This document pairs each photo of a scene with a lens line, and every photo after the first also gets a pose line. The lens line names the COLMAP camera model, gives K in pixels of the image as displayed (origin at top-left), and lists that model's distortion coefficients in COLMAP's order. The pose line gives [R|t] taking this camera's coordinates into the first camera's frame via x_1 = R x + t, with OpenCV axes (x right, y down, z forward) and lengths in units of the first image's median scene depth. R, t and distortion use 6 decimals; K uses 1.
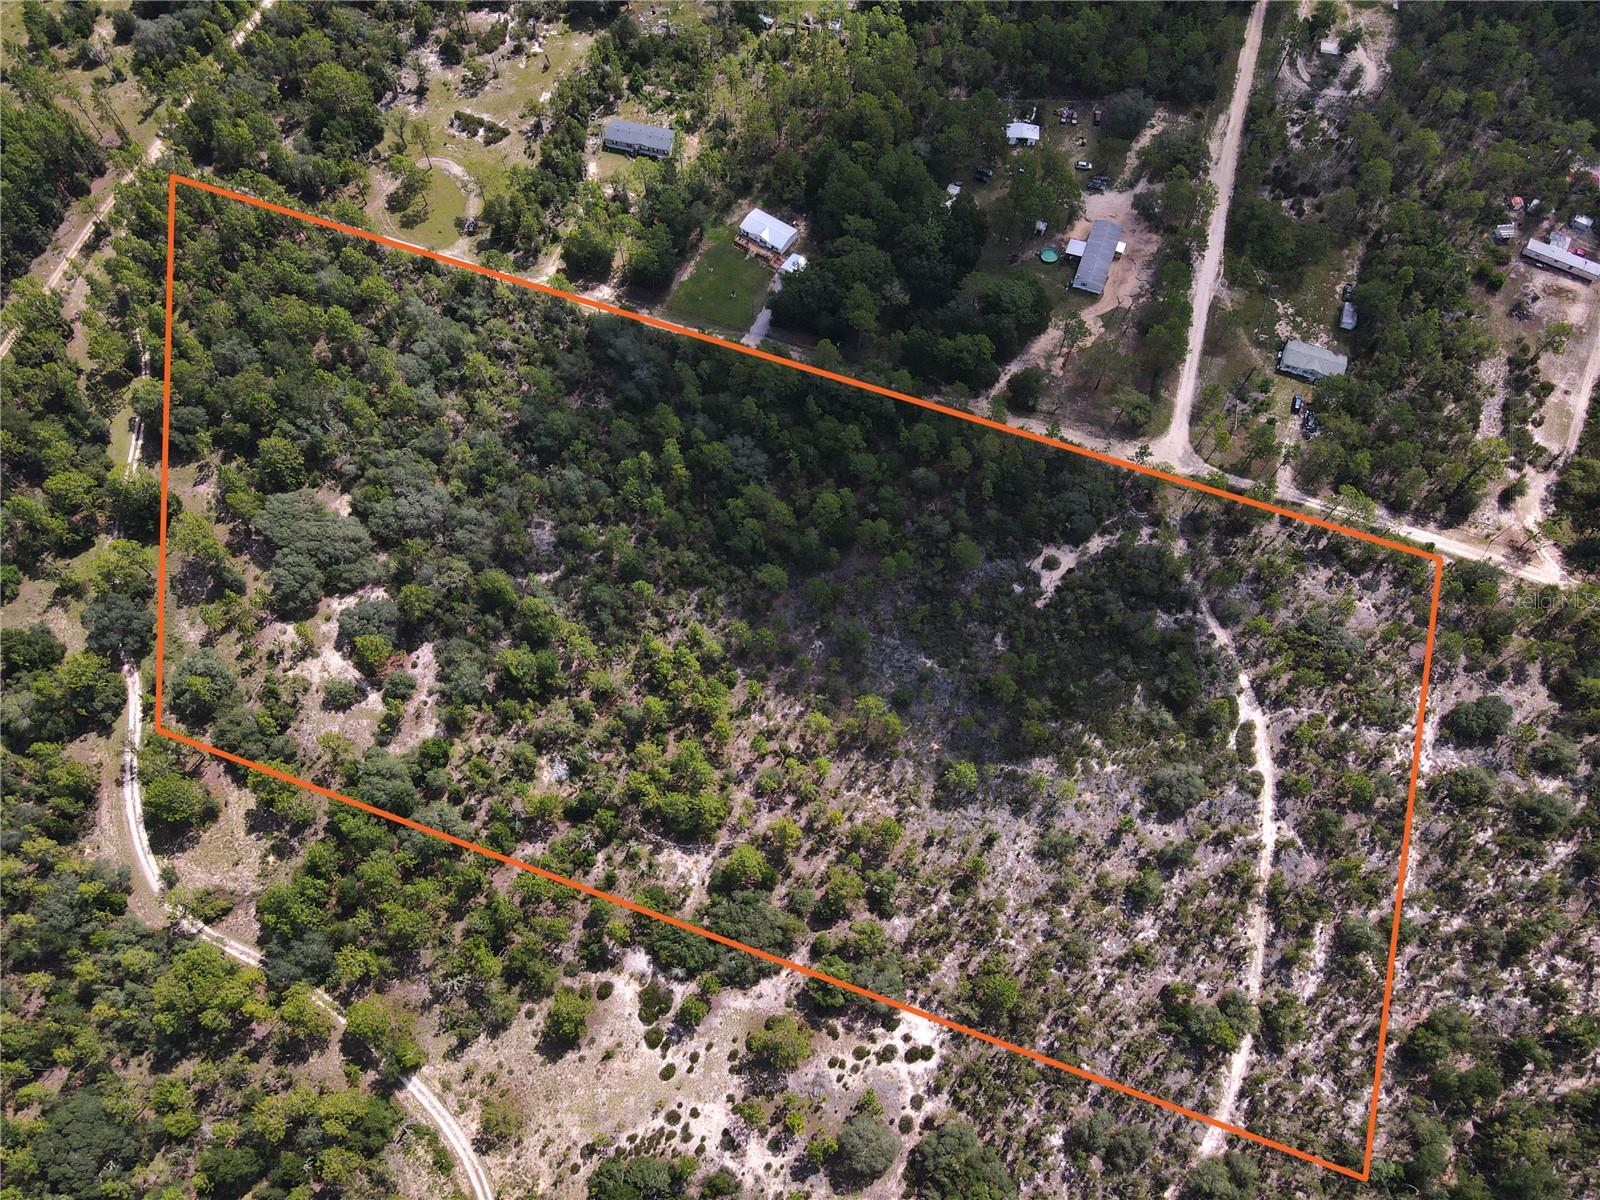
lens RADIAL K [[1171.4, 0, 800.0], [0, 1171.4, 600.0], [0, 0, 1]] dist [0.004642, 0.007500]
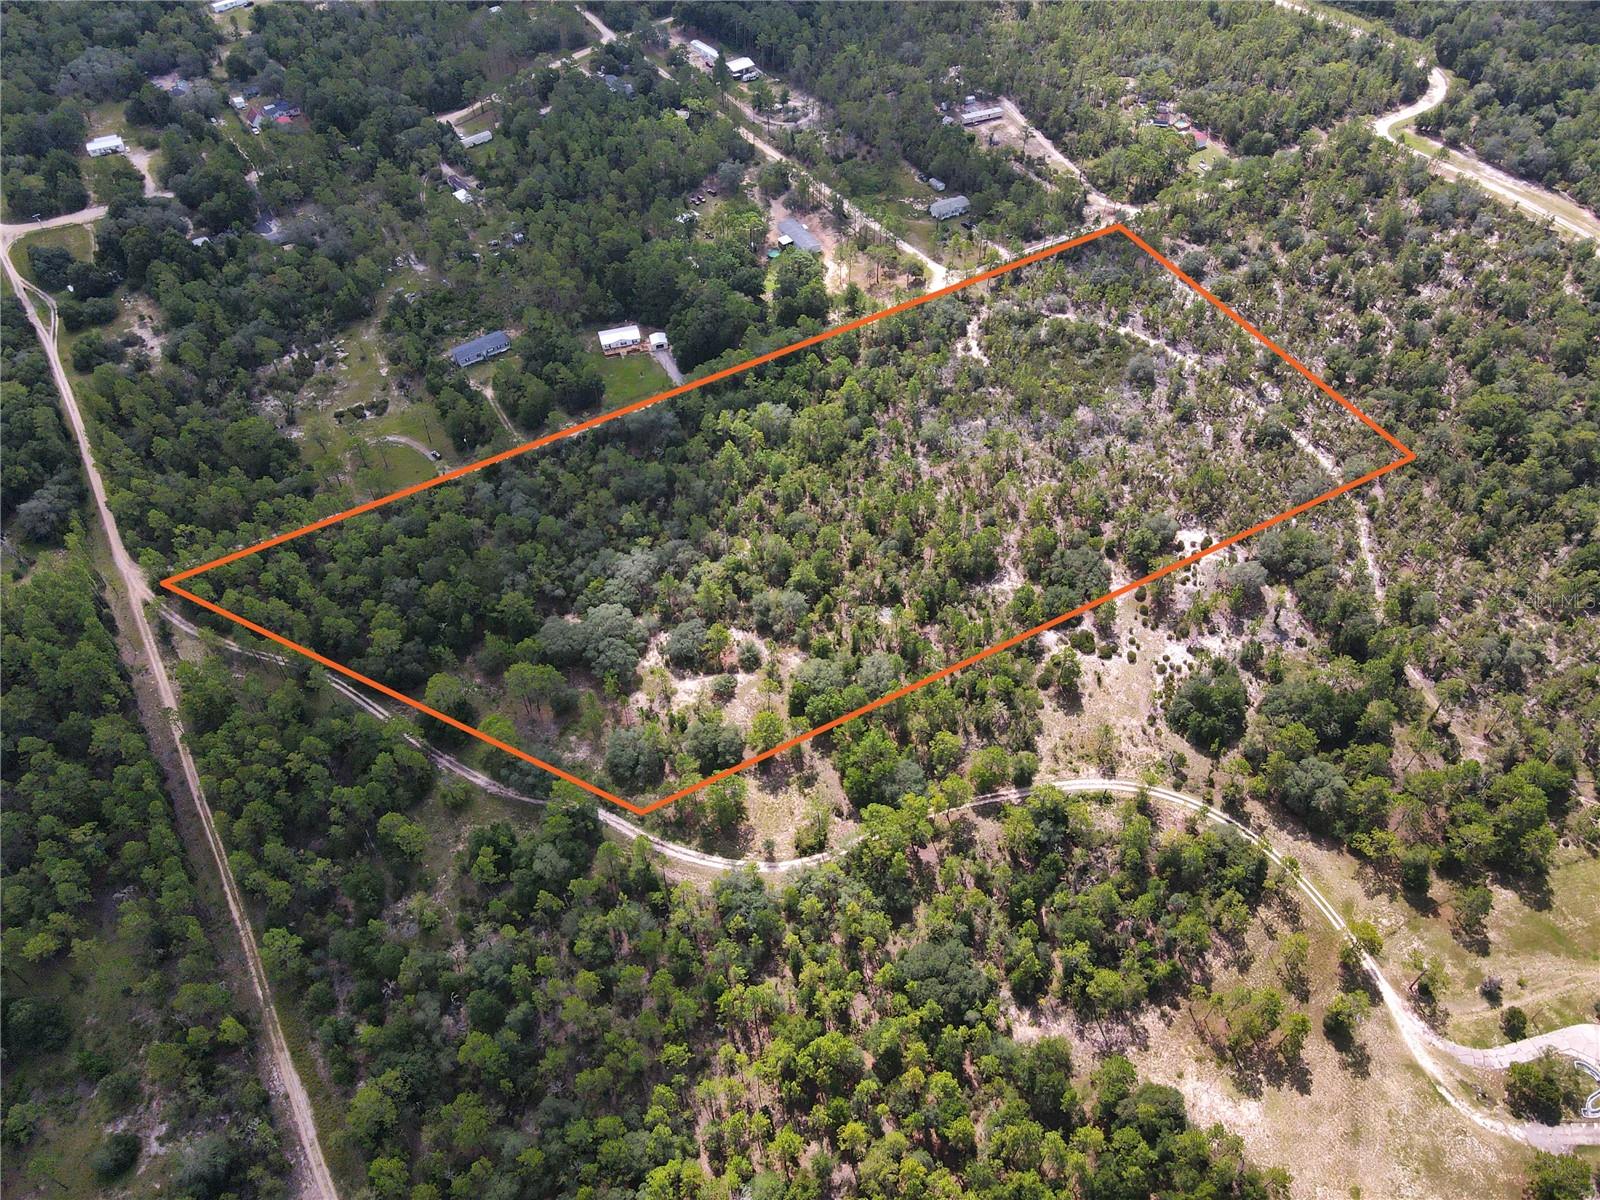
lens RADIAL K [[1171.4, 0, 800.0], [0, 1171.4, 600.0], [0, 0, 1]] dist [0.004642, 0.007500]
pose [[0.632085, -0.580657, 0.513134, -0.992209], [0.710250, 0.698920, -0.084004, 0.190529], [-0.309862, 0.417551, 0.854188, -0.073381]]
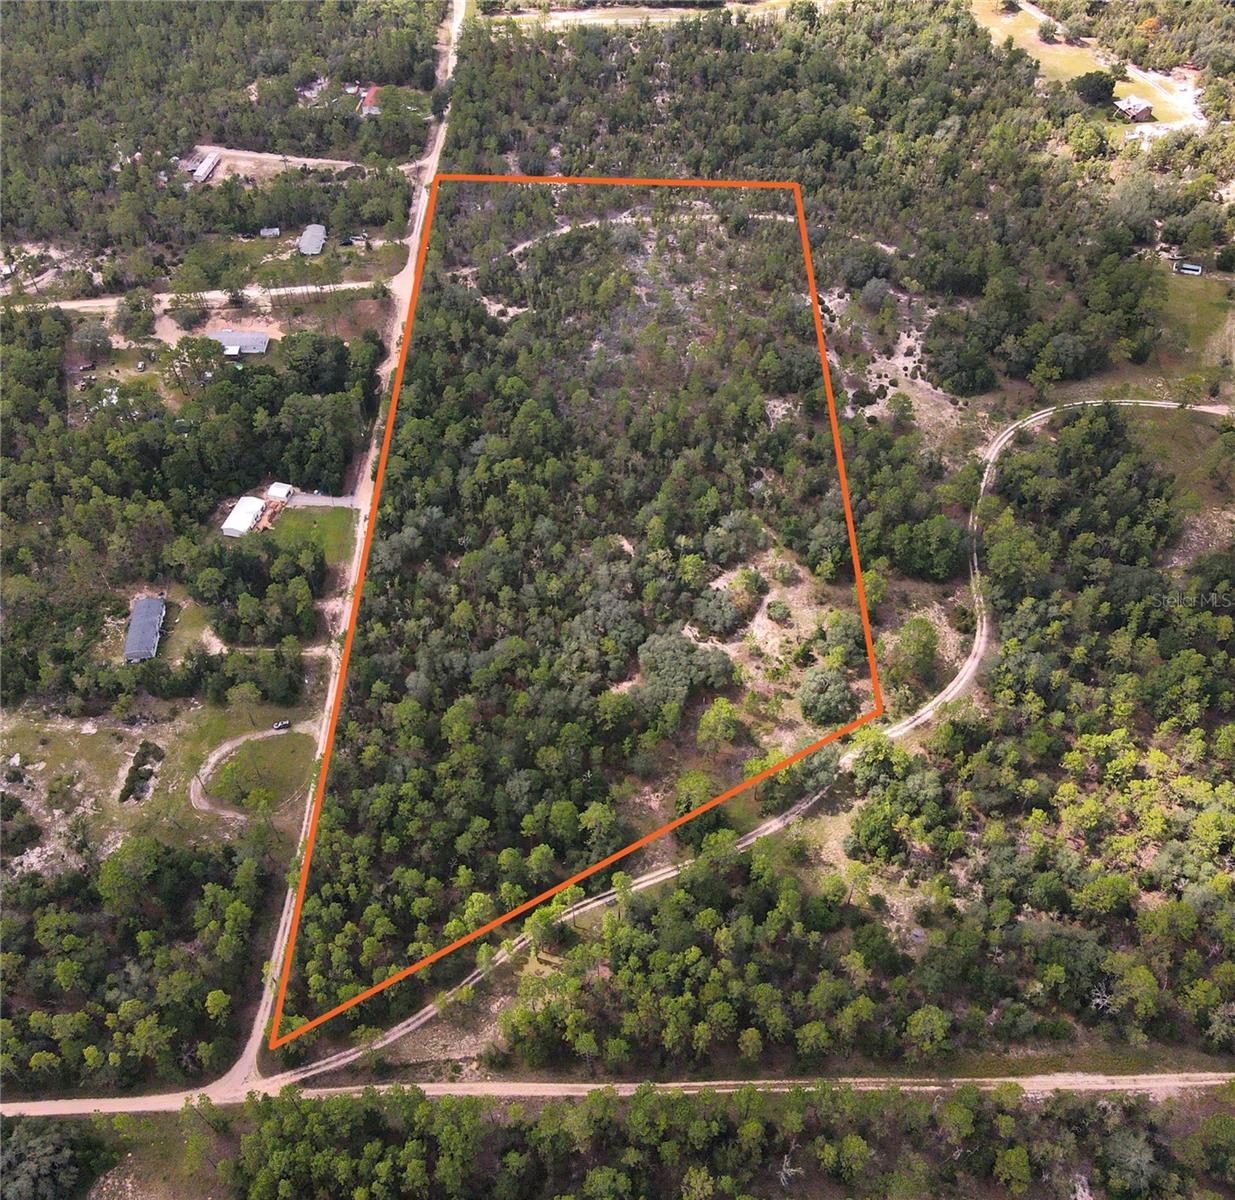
lens RADIAL K [[1153.3, 0, 617.5], [0, 1153.3, 600.0], [0, 0, 1]] dist [-0.002264, 0.009642]
pose [[-0.346297, -0.699294, 0.625353, -1.195636], [0.865329, 0.019355, 0.500830, -0.744675], [-0.362331, 0.714572, 0.598417, 0.364780]]
